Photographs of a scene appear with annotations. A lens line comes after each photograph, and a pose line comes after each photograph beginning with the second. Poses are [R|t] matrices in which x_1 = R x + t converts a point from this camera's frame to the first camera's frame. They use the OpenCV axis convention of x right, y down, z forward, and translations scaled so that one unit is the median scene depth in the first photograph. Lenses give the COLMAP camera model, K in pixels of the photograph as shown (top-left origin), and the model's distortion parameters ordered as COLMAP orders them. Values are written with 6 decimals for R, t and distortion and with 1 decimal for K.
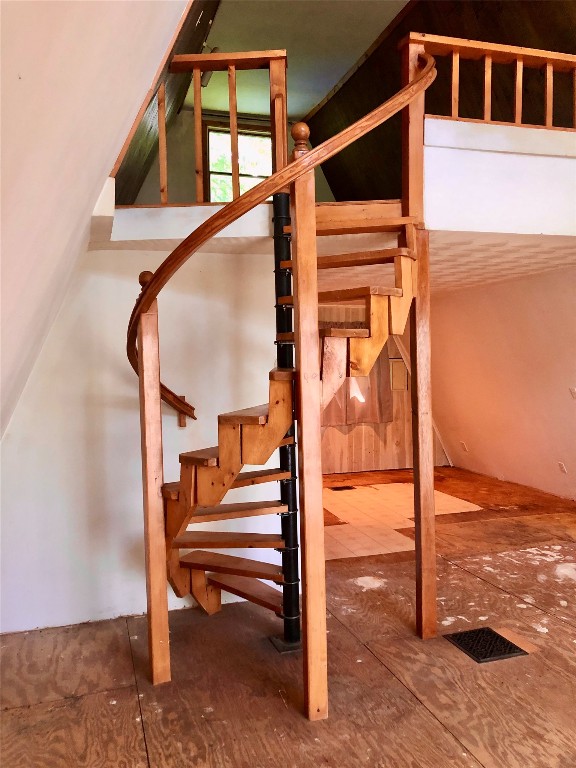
lens RADIAL K [[625.7, 0, 289.3], [0, 625.7, 388.9], [0, 0, 1]] dist [0.036687, -0.037828]
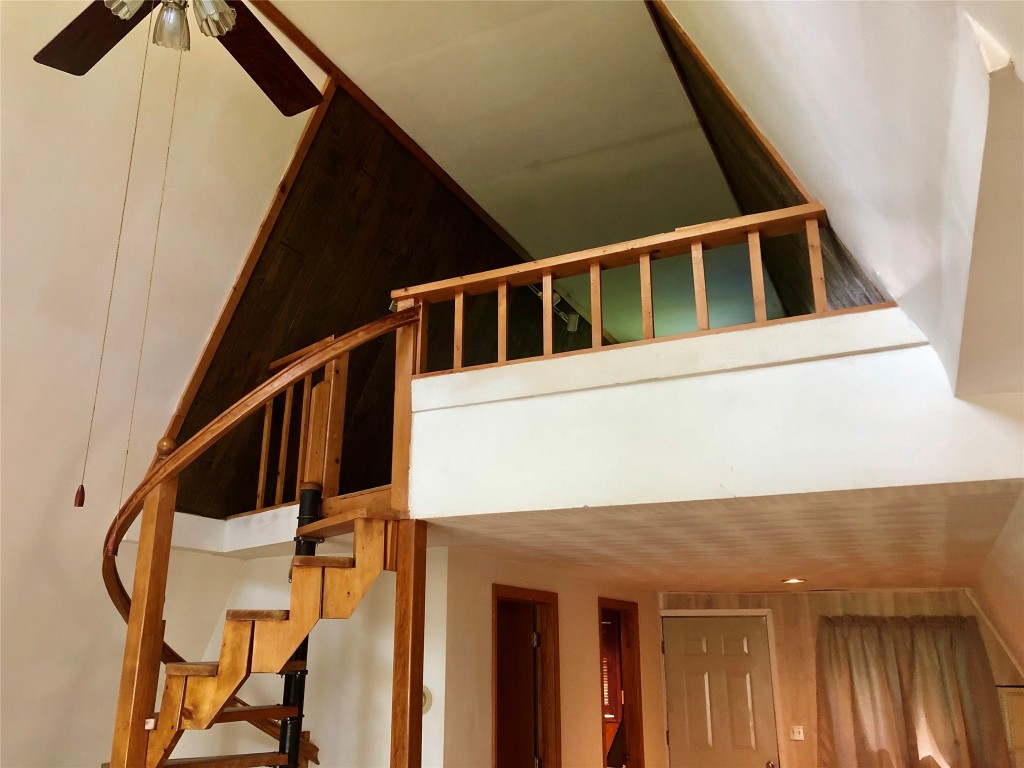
lens RADIAL K [[834.3, 0, 513.4], [0, 834.3, 382.6], [0, 0, 1]] dist [0.036687, -0.037828]
pose [[0.732205, -0.180958, -0.656604, 0.982206], [-0.057081, 0.944362, -0.323917, -0.093090], [0.678688, 0.274654, 0.681138, 0.366728]]
